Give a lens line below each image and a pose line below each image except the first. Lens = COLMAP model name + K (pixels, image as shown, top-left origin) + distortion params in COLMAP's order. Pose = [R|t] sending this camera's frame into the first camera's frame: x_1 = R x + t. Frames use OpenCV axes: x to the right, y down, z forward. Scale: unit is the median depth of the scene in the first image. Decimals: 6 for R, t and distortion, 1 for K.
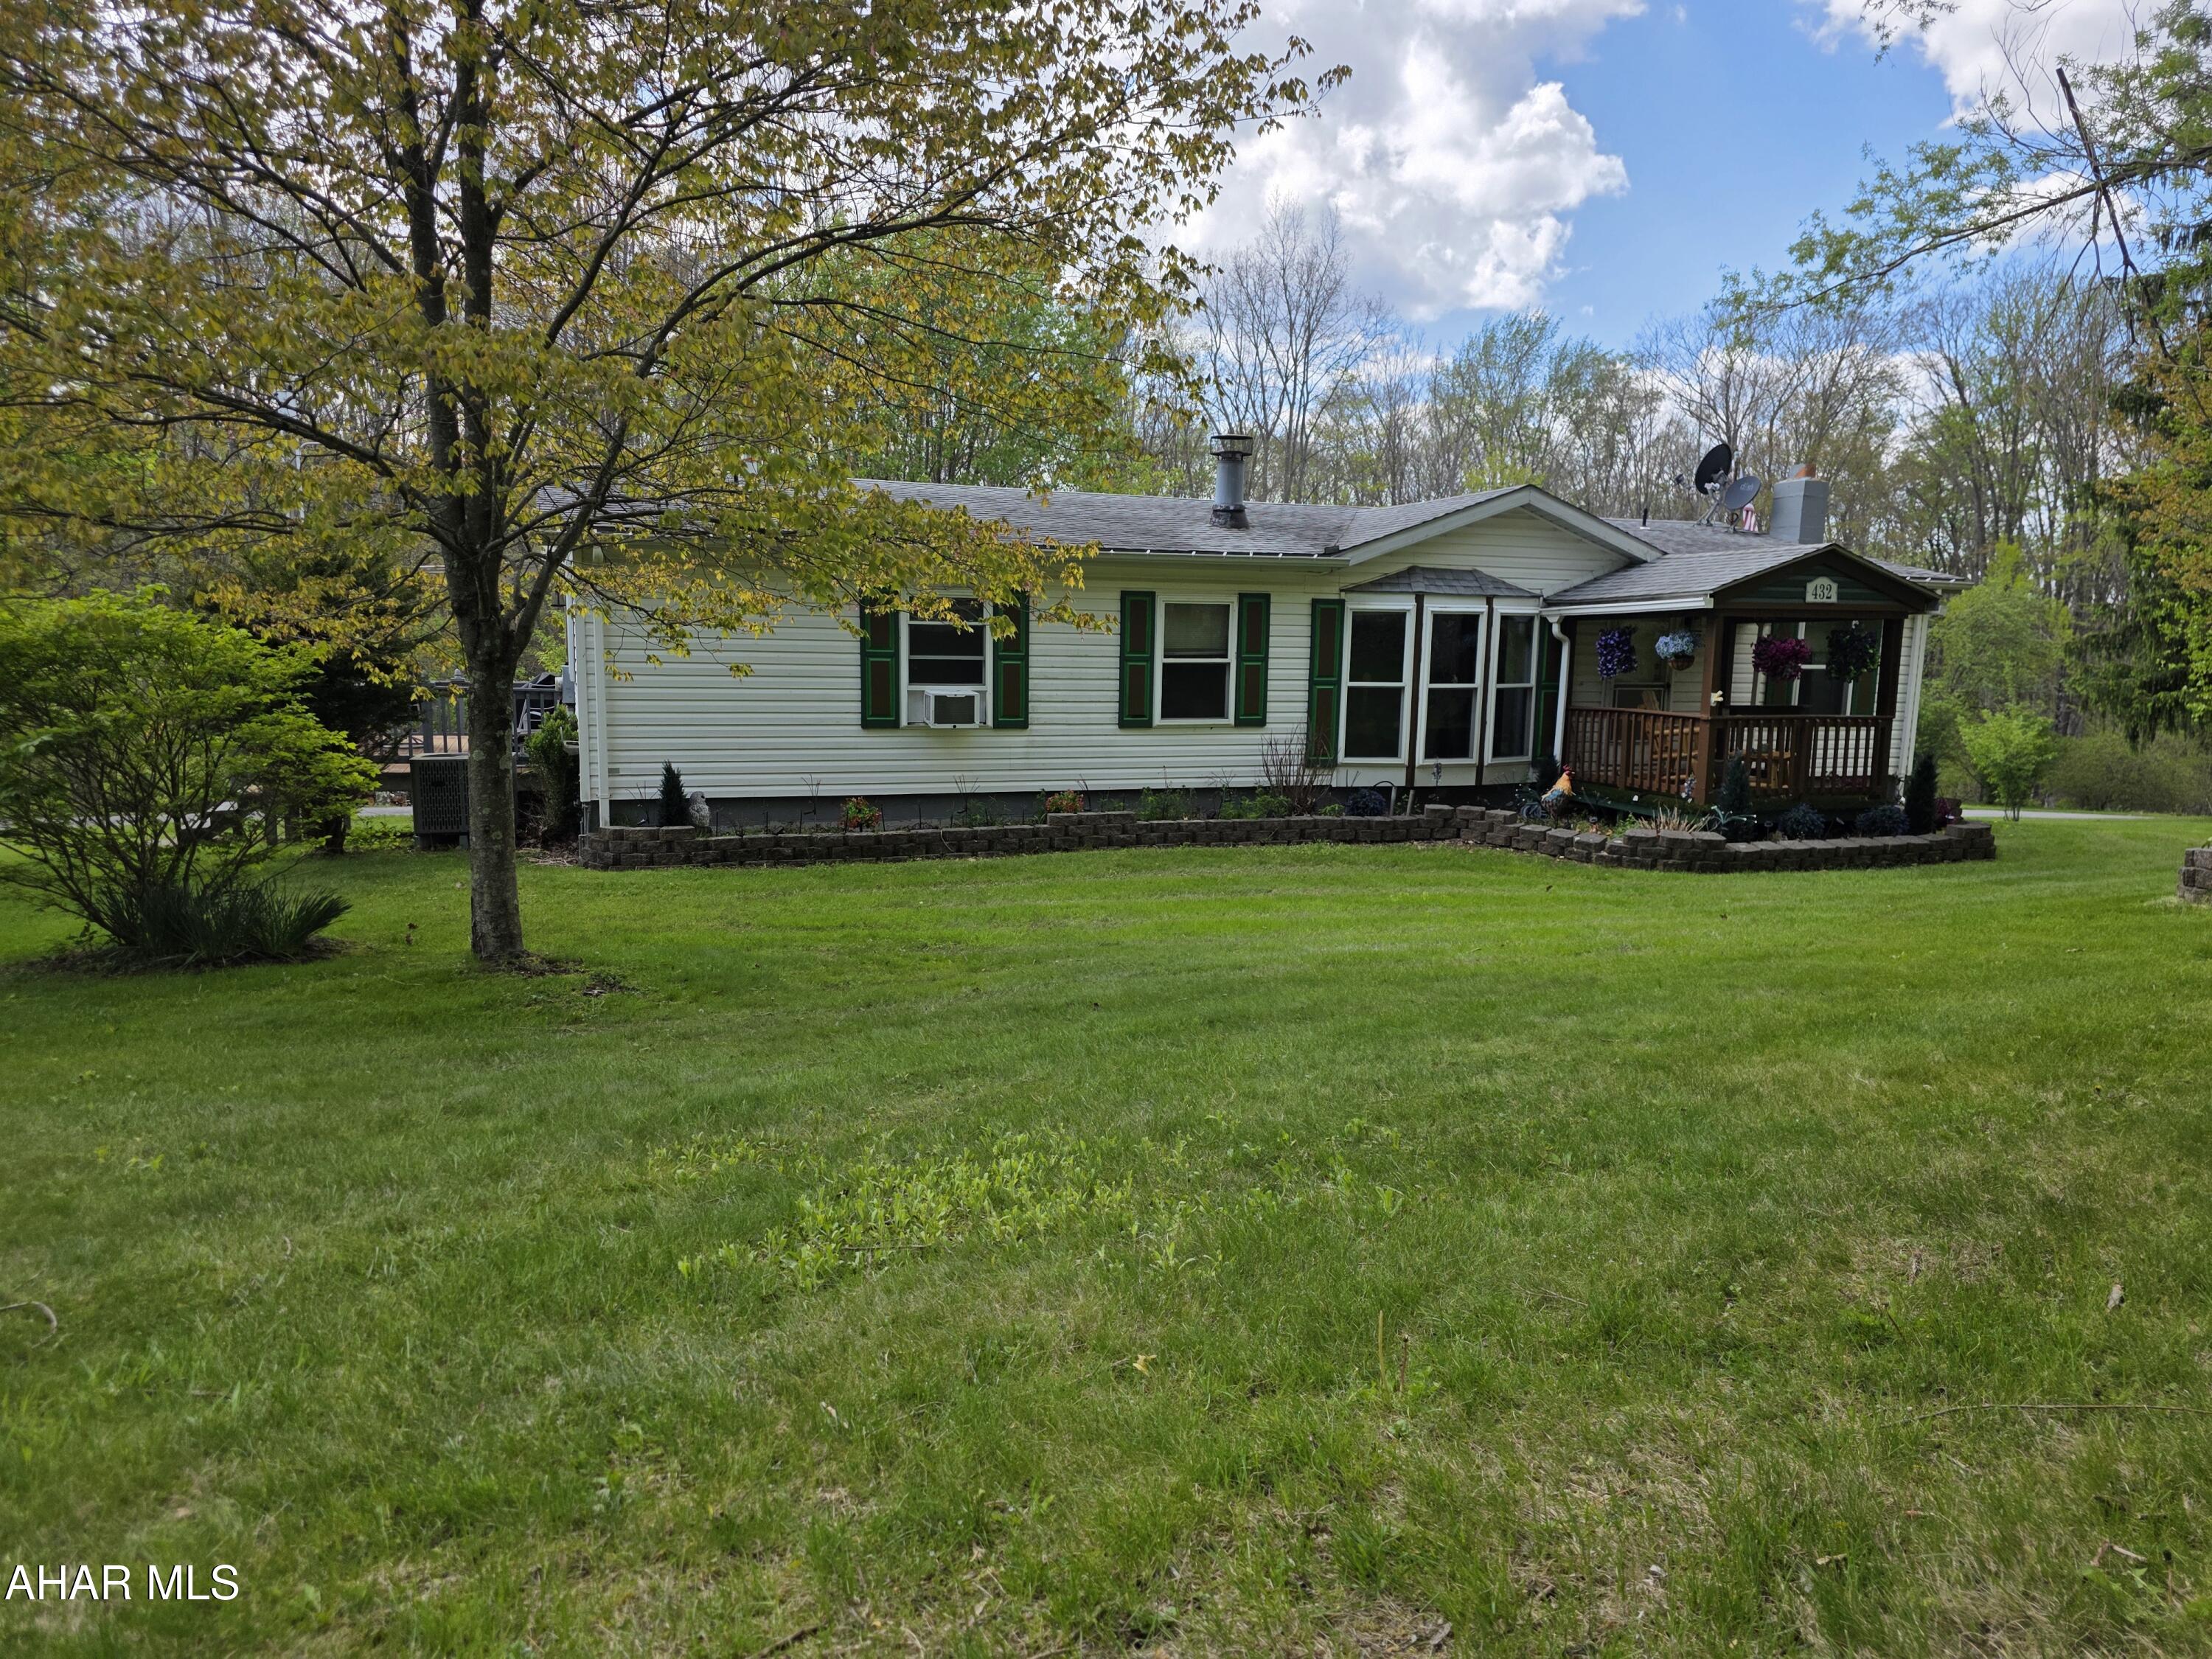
lens RADIAL K [[1476.6, 0, 1106.0], [0, 1476.6, 829.5], [0, 0, 1]] dist [-0.001374, -0.003819]
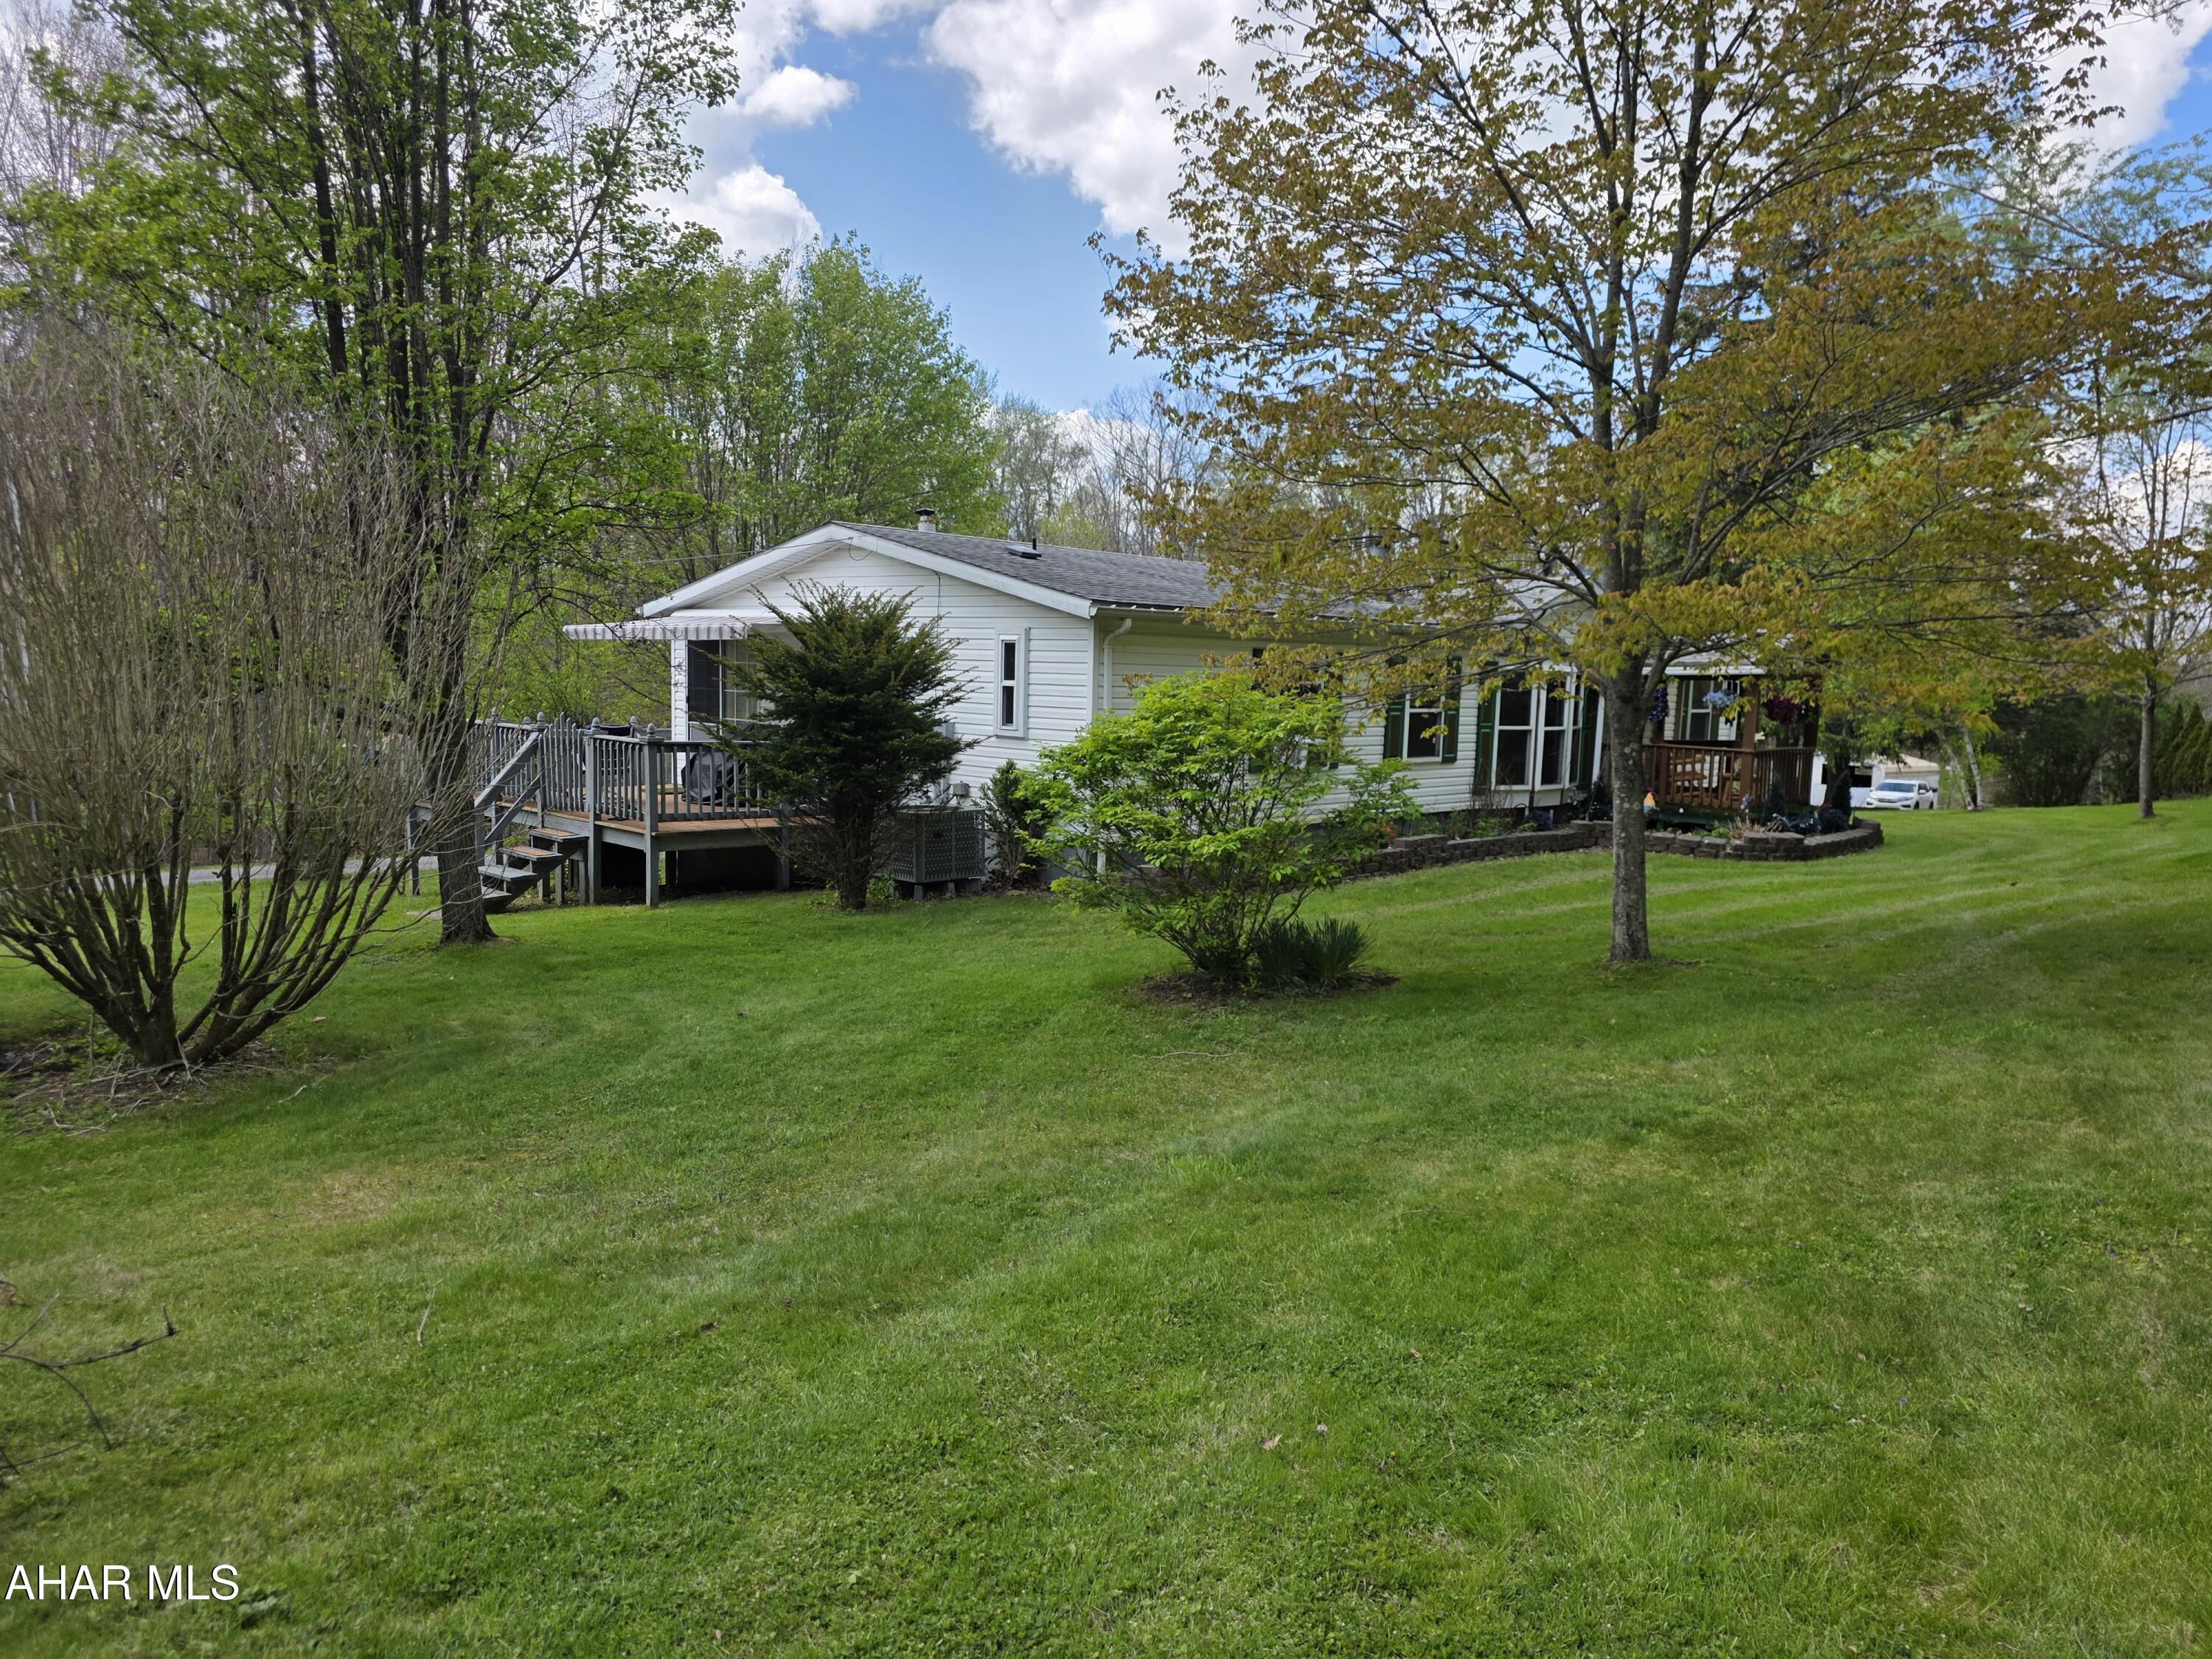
lens RADIAL K [[1476.6, 0, 1106.0], [0, 1476.6, 829.5], [0, 0, 1]] dist [-0.001374, -0.003819]
pose [[0.887633, -0.039383, 0.458865, -0.738061], [0.046021, 0.998935, -0.003288, -0.023661], [-0.458247, 0.024036, 0.888500, 0.033271]]
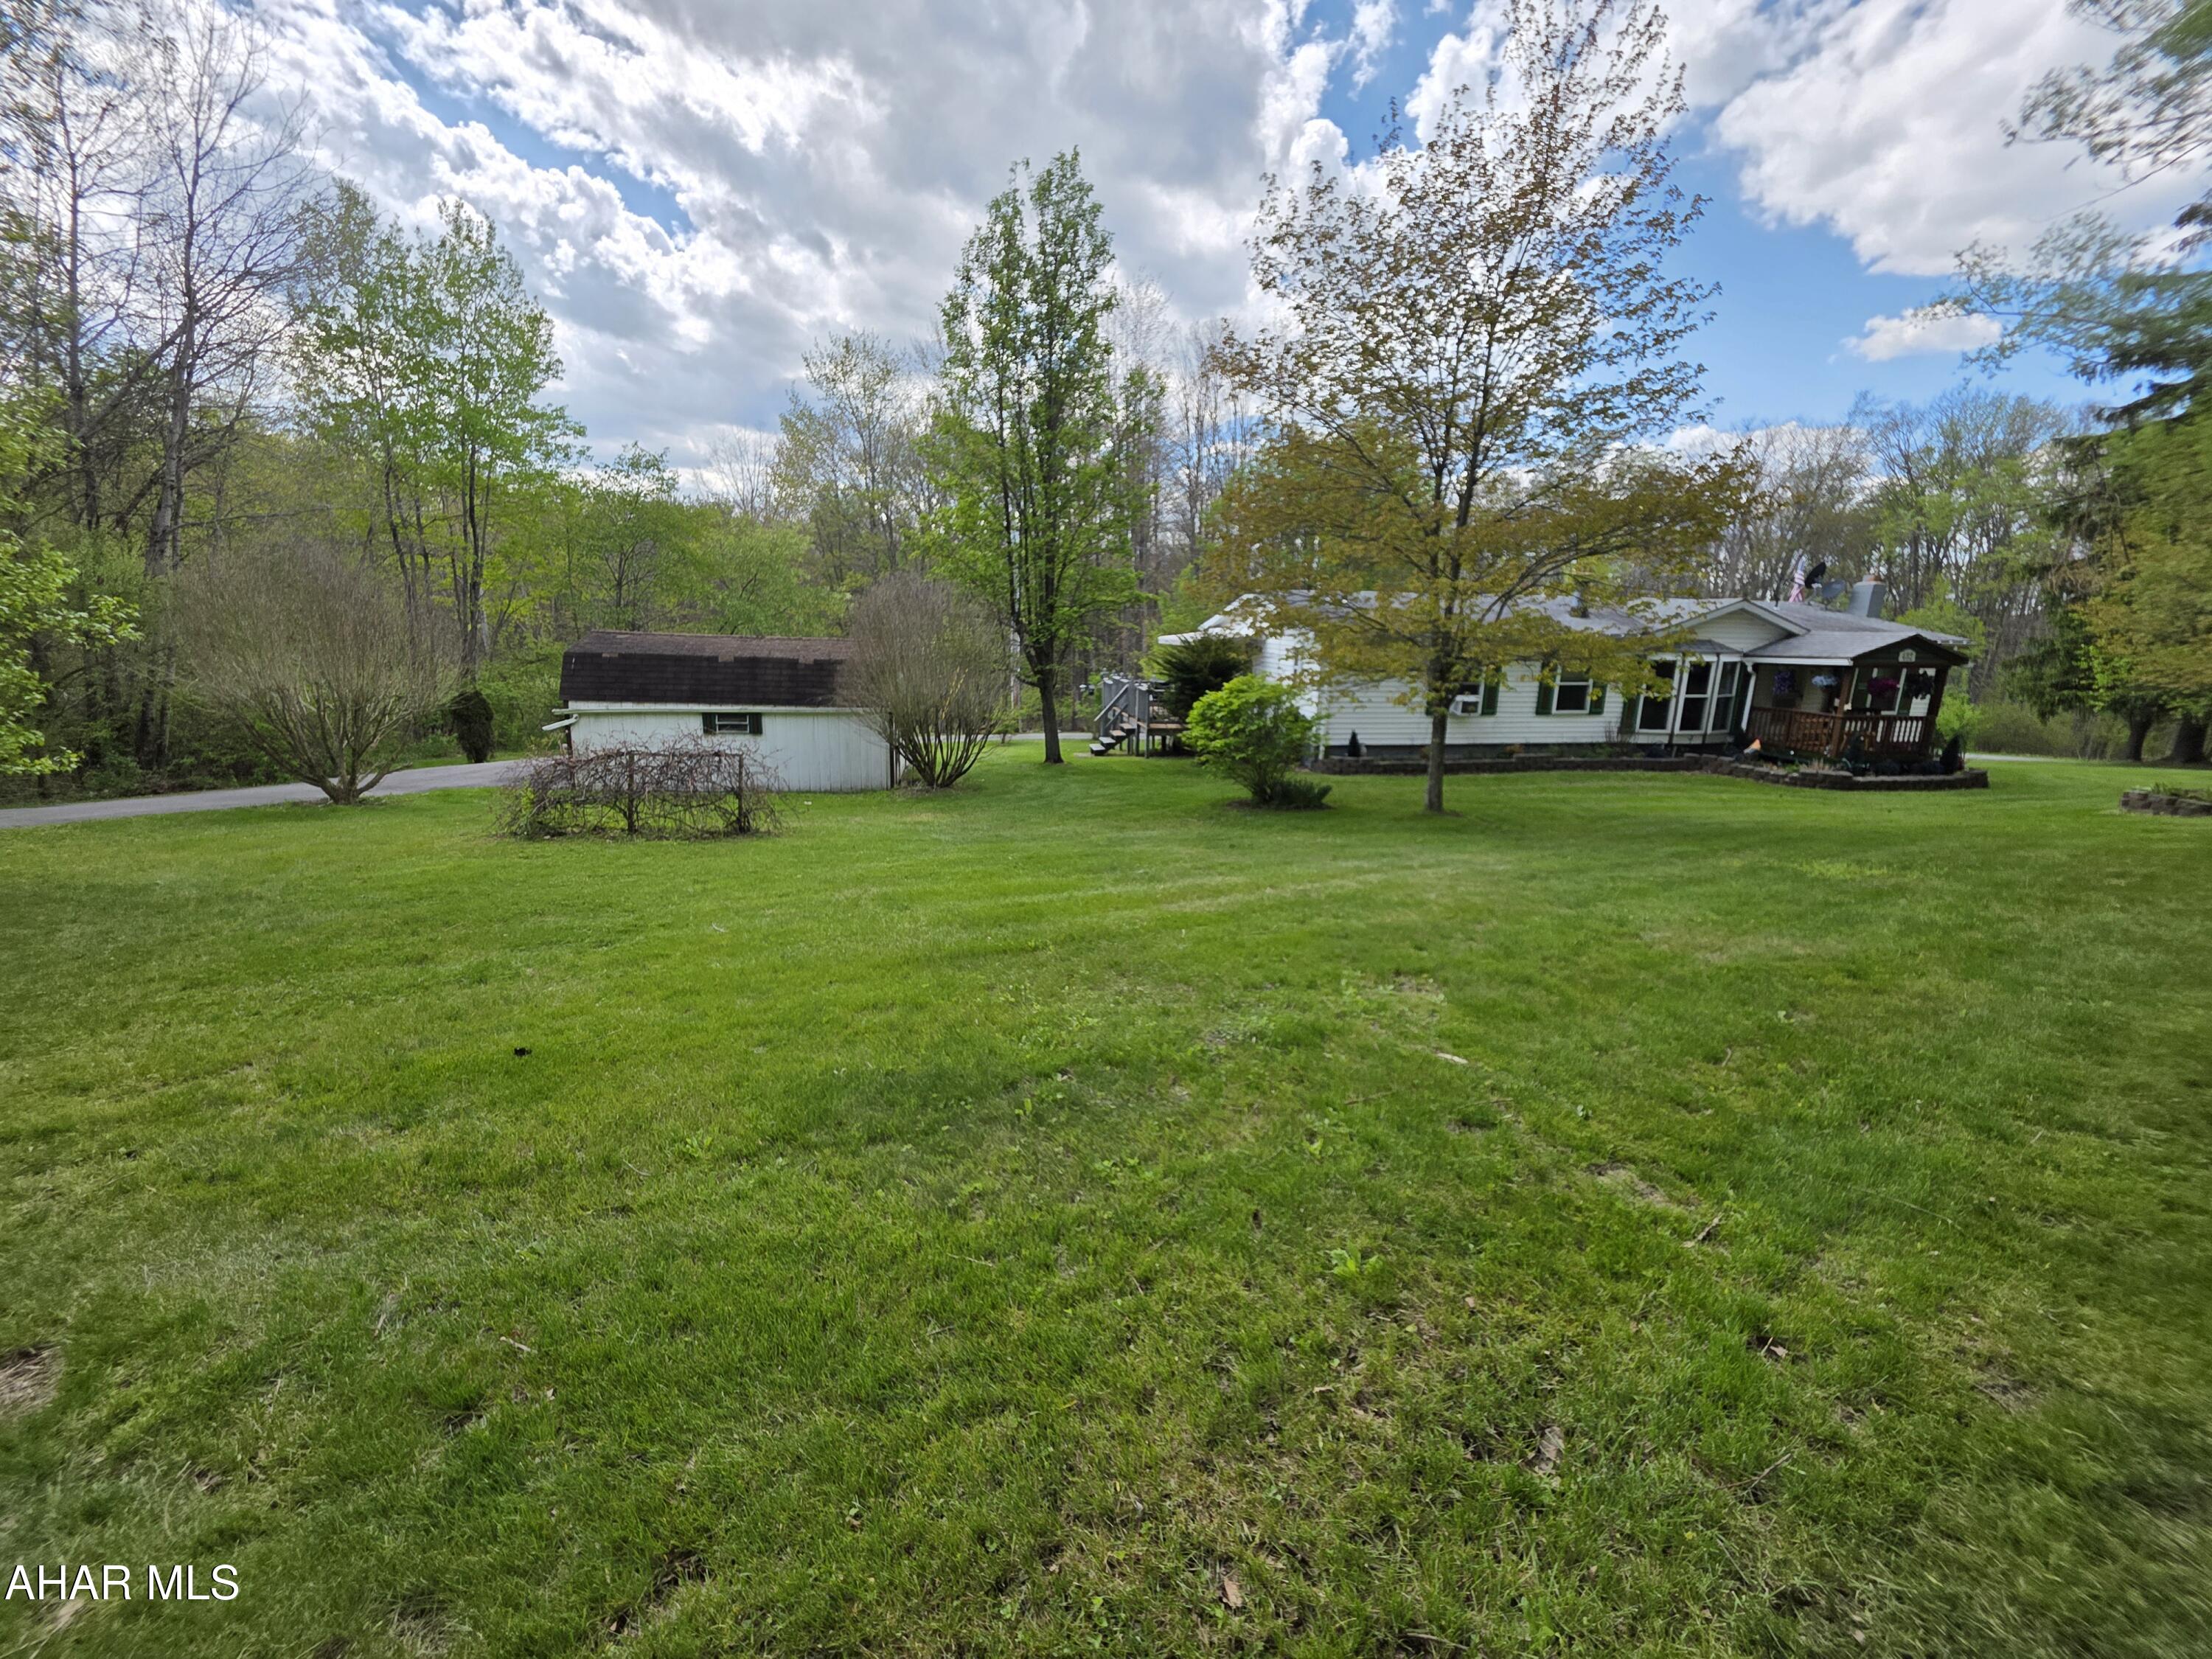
lens RADIAL K [[895.5, 0, 1118.0], [0, 895.5, 820.0], [0, 0, 1]] dist [-0.000715, 0.000142]
pose [[0.986941, 0.036010, -0.157003, -0.384560], [-0.021709, 0.995534, 0.091872, -0.022034], [0.159611, -0.087264, 0.983316, -0.414408]]
